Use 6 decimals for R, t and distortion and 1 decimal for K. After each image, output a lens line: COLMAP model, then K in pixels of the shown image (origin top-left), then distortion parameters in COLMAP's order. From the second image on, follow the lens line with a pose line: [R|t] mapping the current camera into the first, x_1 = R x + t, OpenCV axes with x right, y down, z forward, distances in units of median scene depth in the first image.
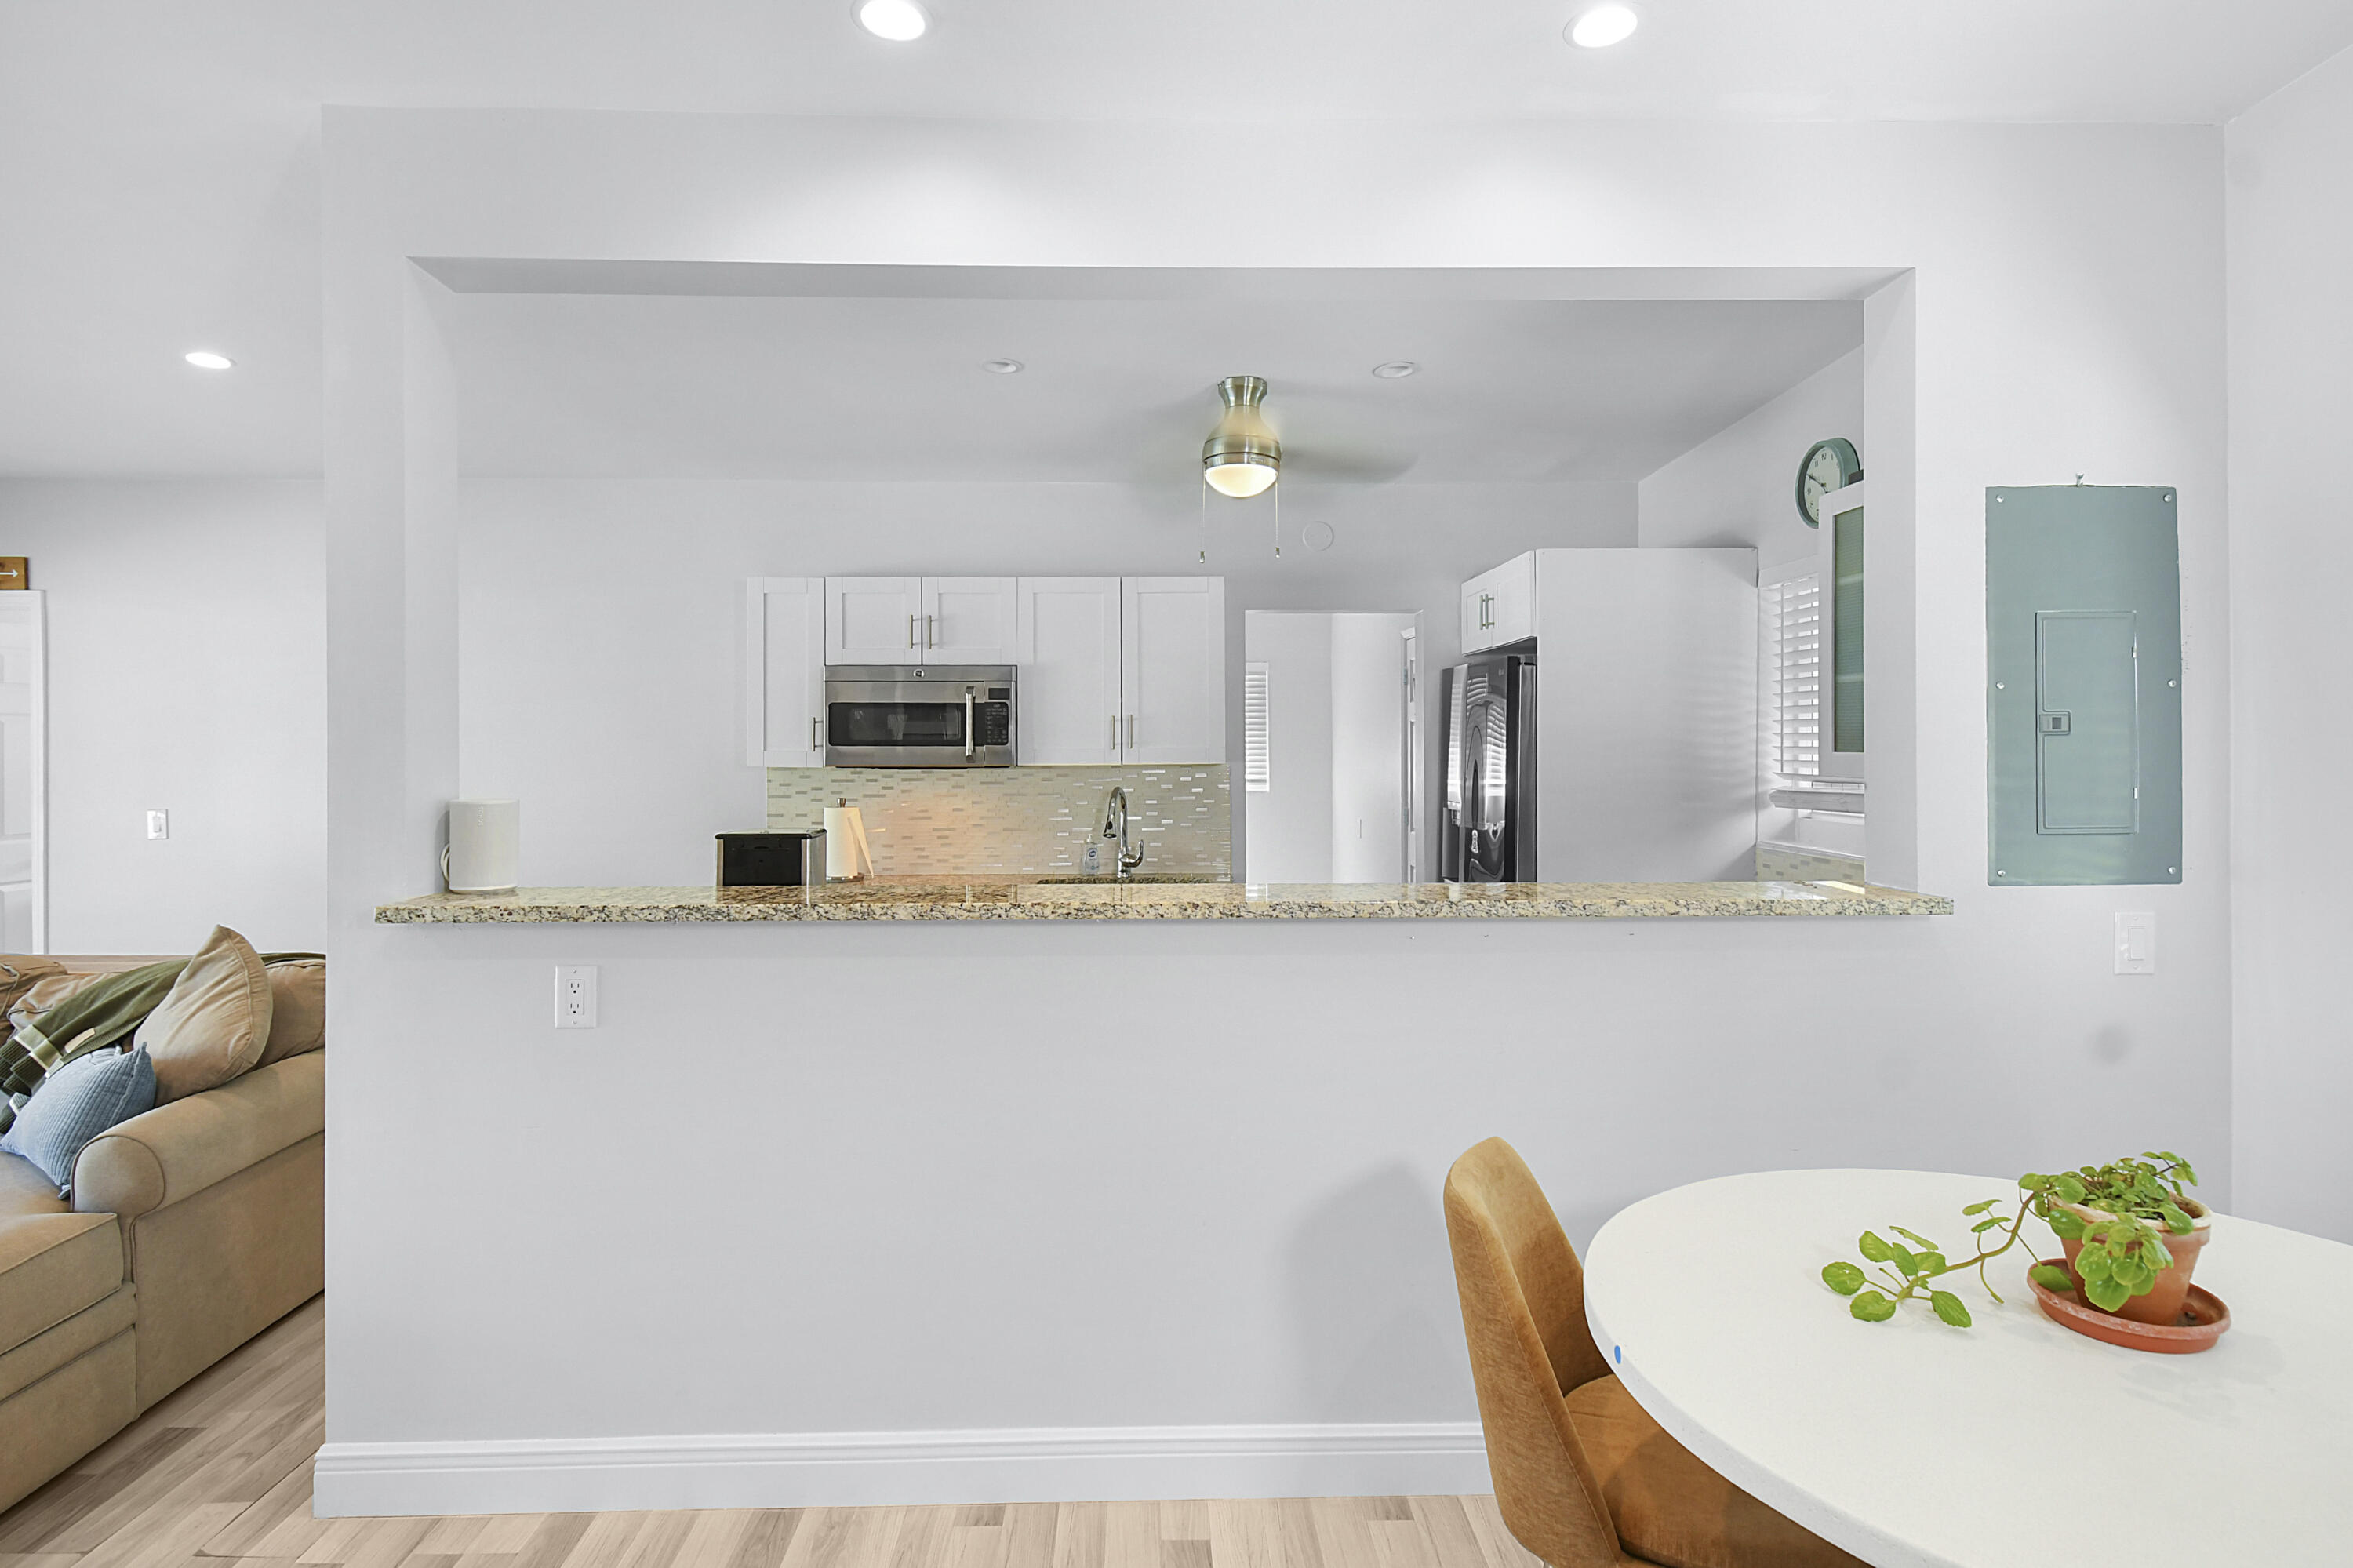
lens RADIAL K [[1174.9, 0, 1176.0], [0, 1174.9, 746.4], [0, 0, 1]] dist [0.003848, -0.015557]
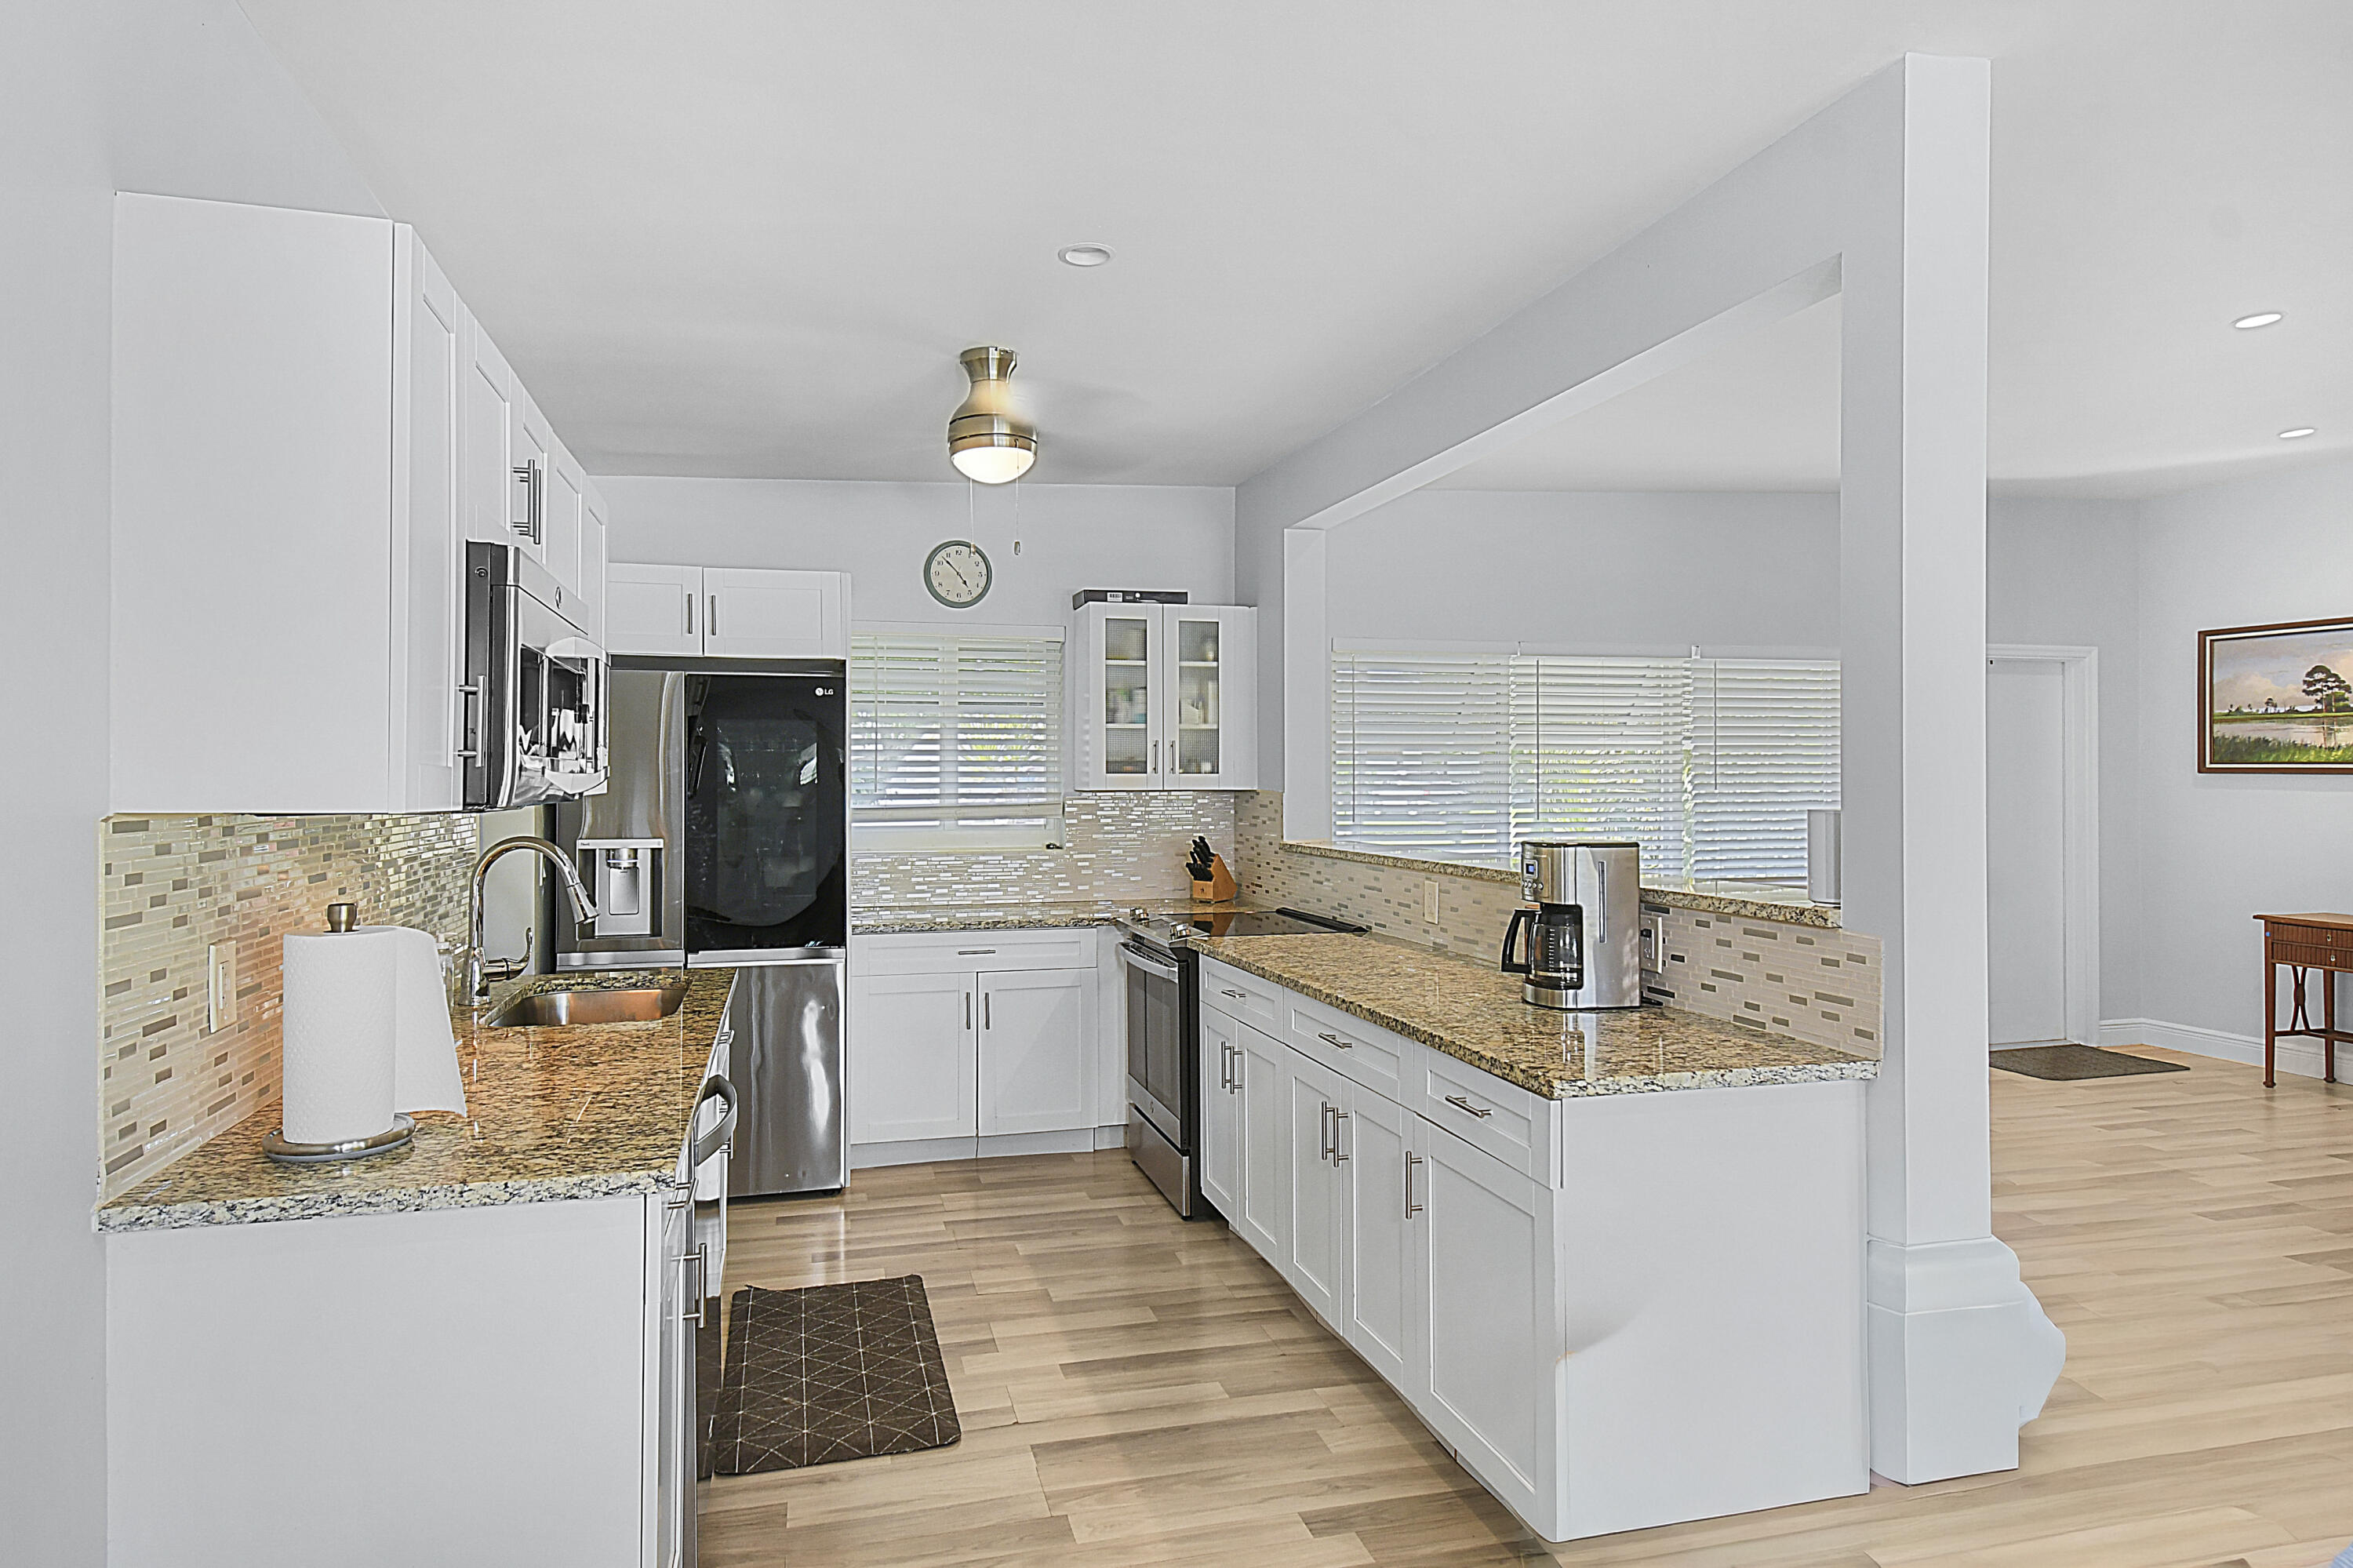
lens RADIAL K [[1347.2, 0, 1176.5], [0, 1347.2, 784.0], [0, 0, 1]] dist [-0.000178, -0.000569]
pose [[-0.235622, 0.000271, 0.971845, -1.242410], [0.004913, 0.999988, 0.000912, 0.017938], [-0.971832, 0.004990, -0.235620, 1.413619]]
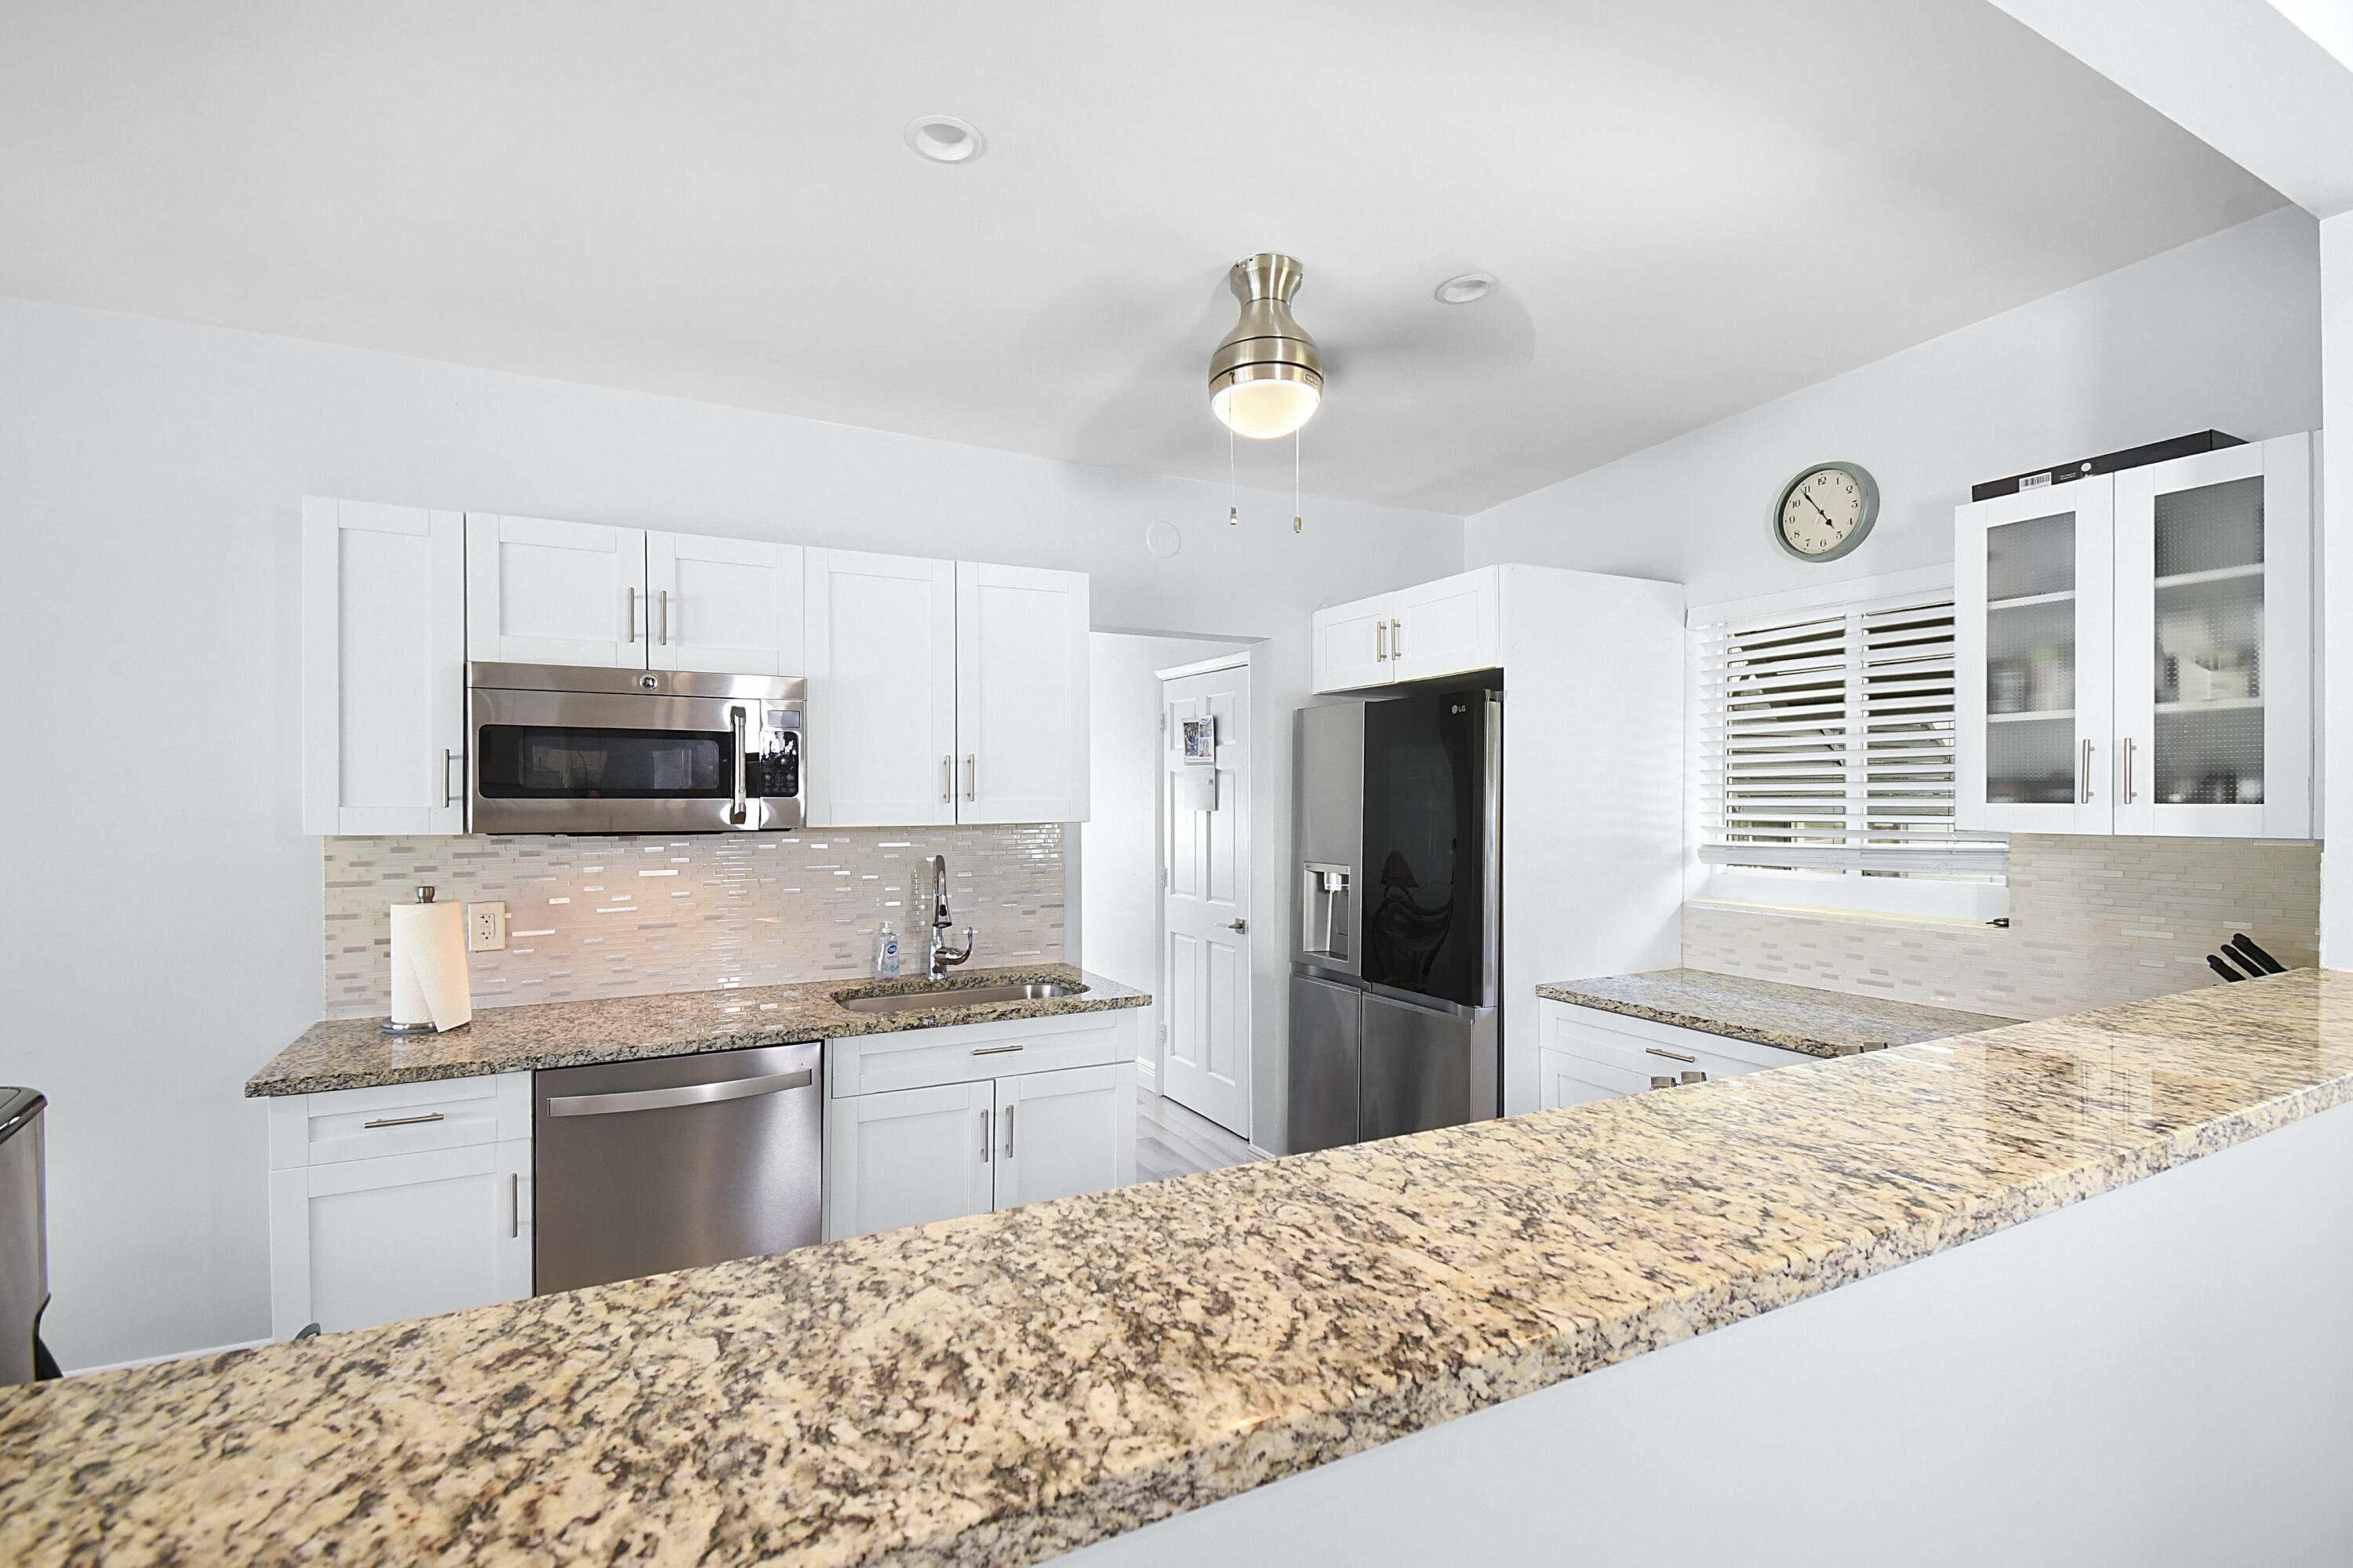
lens RADIAL K [[1084.1, 0, 1169.3], [0, 1084.1, 817.6], [0, 0, 1]] dist [0.004083, 0.000129]
pose [[0.903985, -0.007964, 0.427489, -0.340142], [0.000994, 0.999863, 0.016526, 0.000933], [-0.427562, -0.014514, 0.903869, 0.566828]]
